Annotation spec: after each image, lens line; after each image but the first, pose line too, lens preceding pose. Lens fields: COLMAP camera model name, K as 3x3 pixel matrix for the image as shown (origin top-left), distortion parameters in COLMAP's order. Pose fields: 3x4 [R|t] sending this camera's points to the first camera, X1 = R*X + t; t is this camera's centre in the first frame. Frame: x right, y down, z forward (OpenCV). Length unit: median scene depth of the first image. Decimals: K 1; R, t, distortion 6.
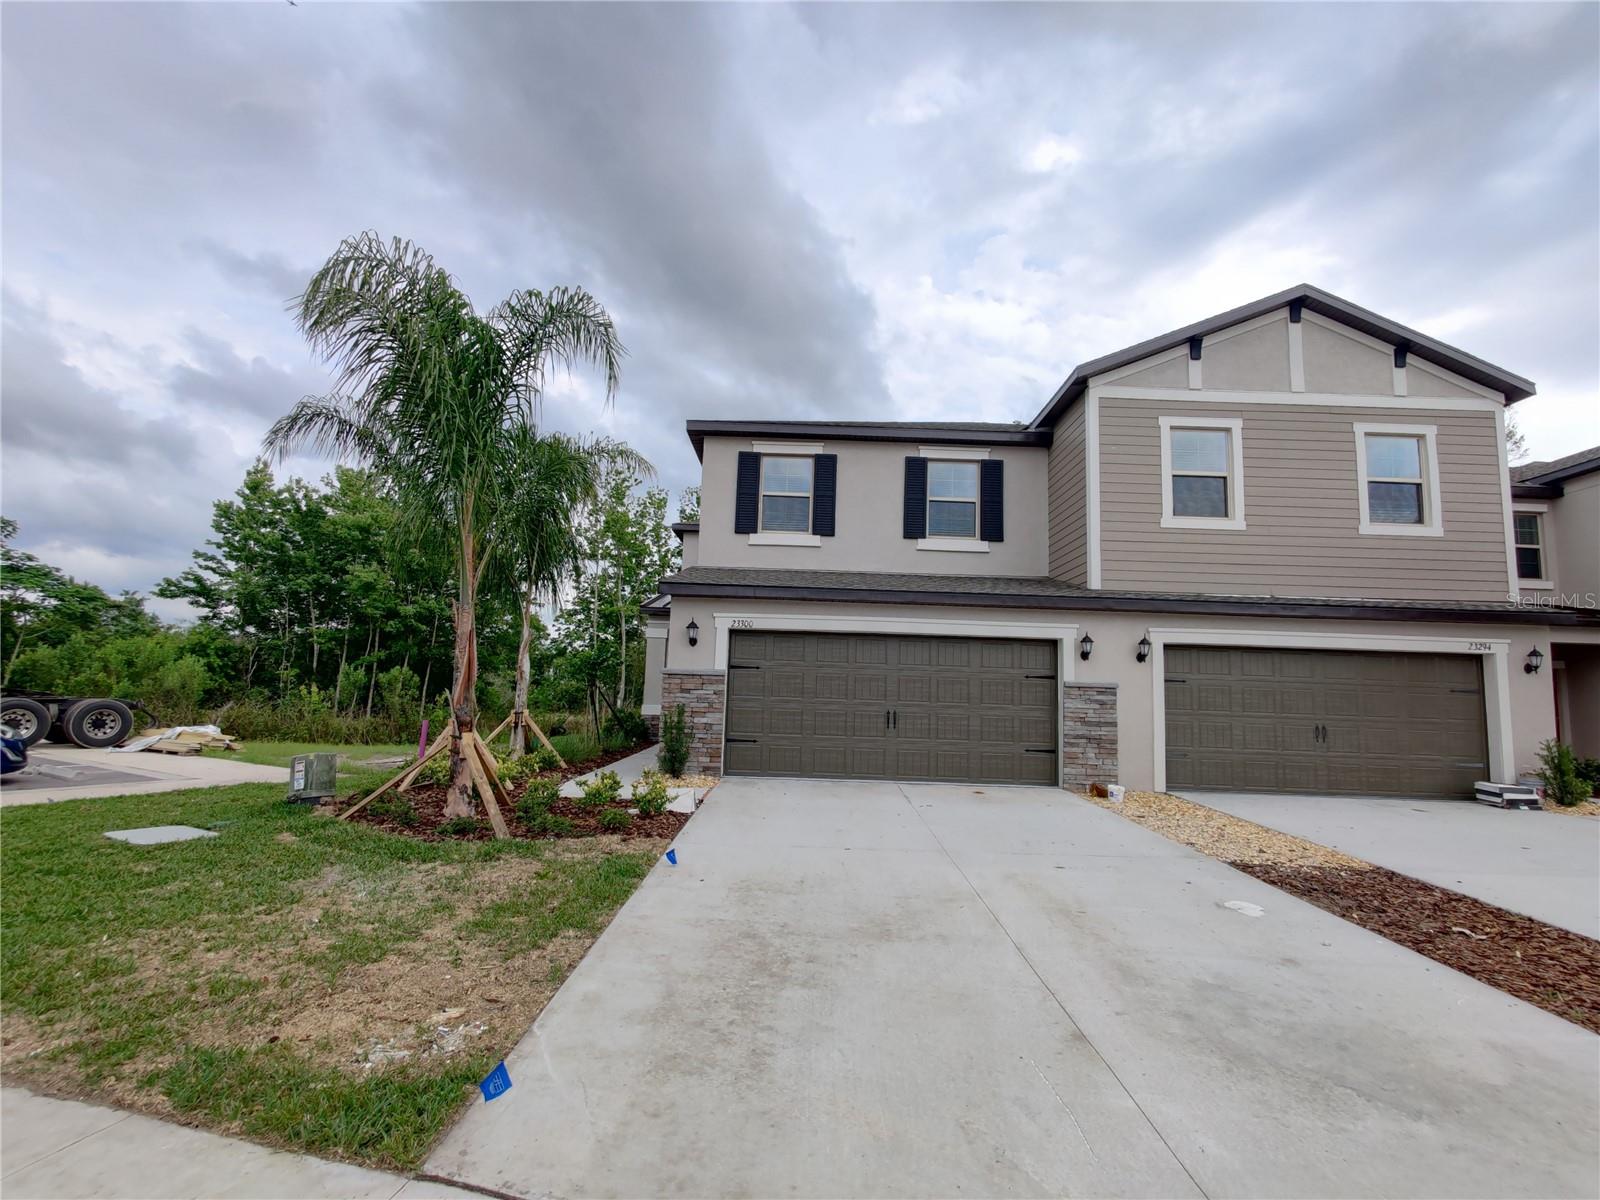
lens RADIAL K [[741.8, 0, 796.3], [0, 741.8, 618.1], [0, 0, 1]] dist [0.002250, -0.012915]
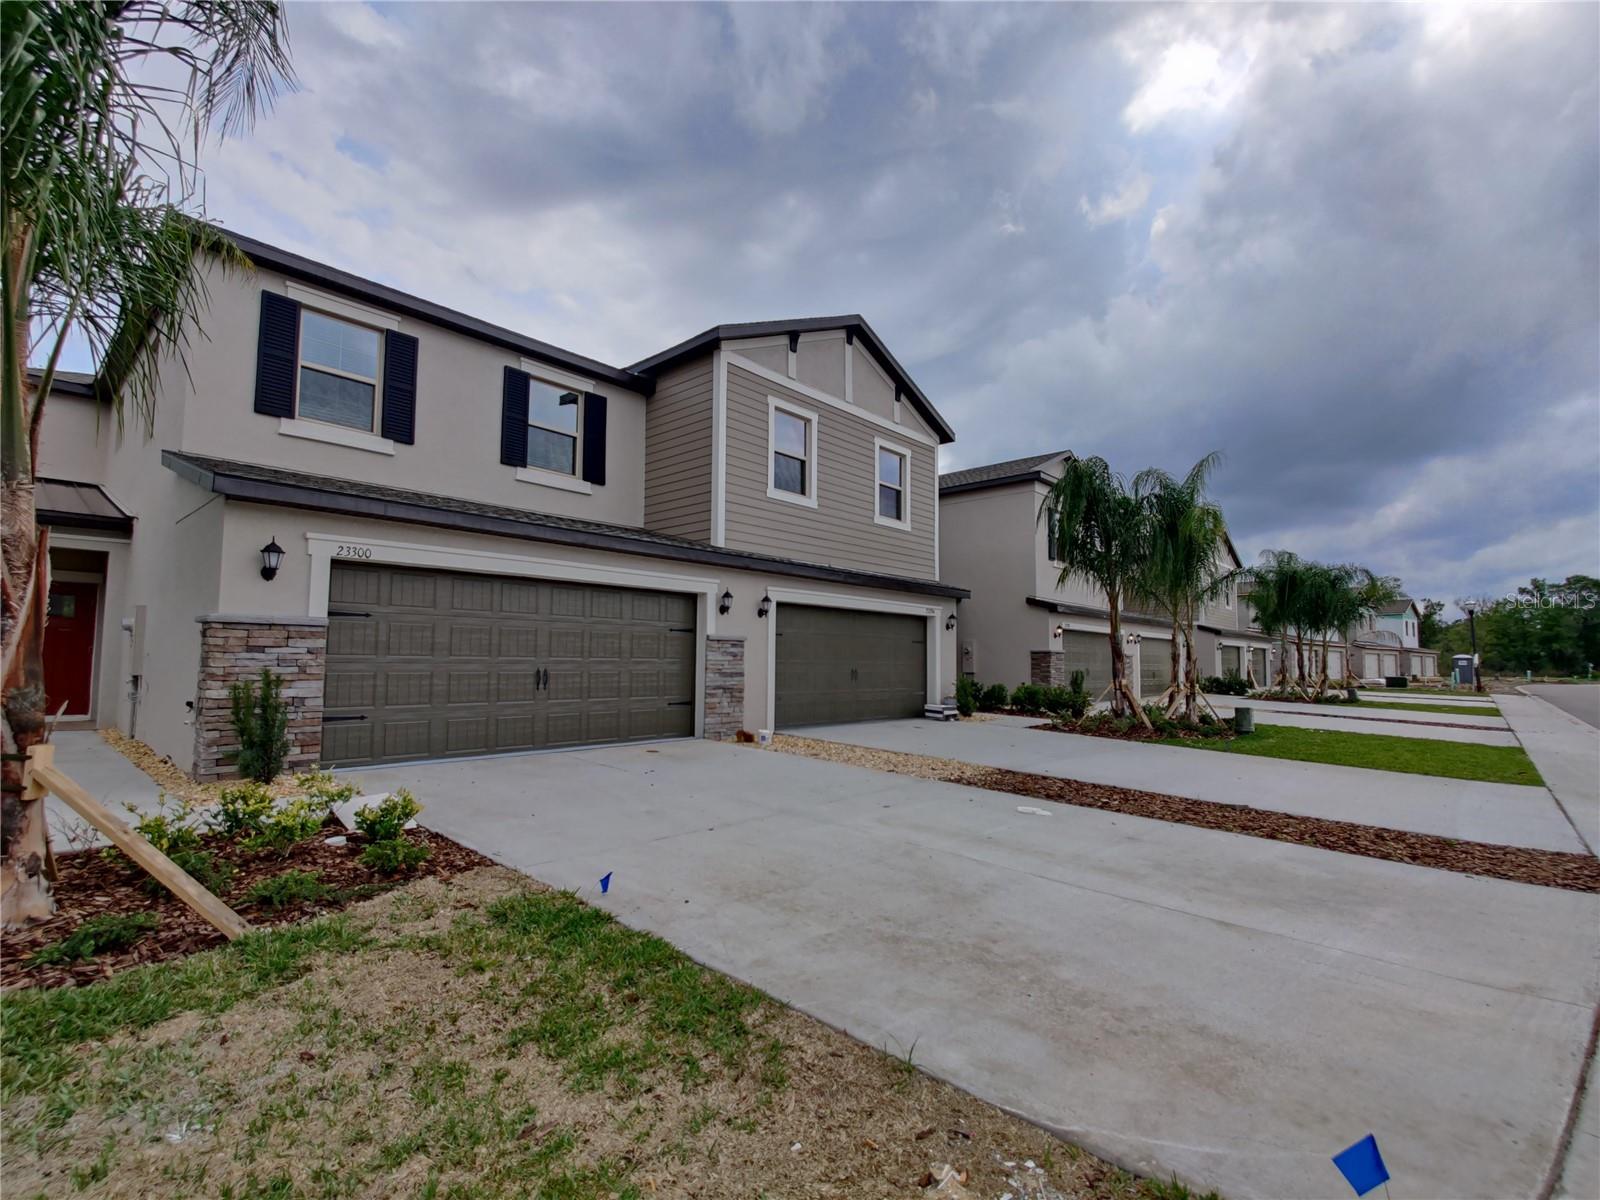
lens RADIAL K [[741.8, 0, 796.3], [0, 741.8, 618.1], [0, 0, 1]] dist [0.002250, -0.012915]
pose [[0.661552, 0.017171, 0.749703, -0.314306], [-0.068517, 0.996940, 0.037627, 0.014735], [-0.746763, -0.076260, 0.660704, 0.222524]]
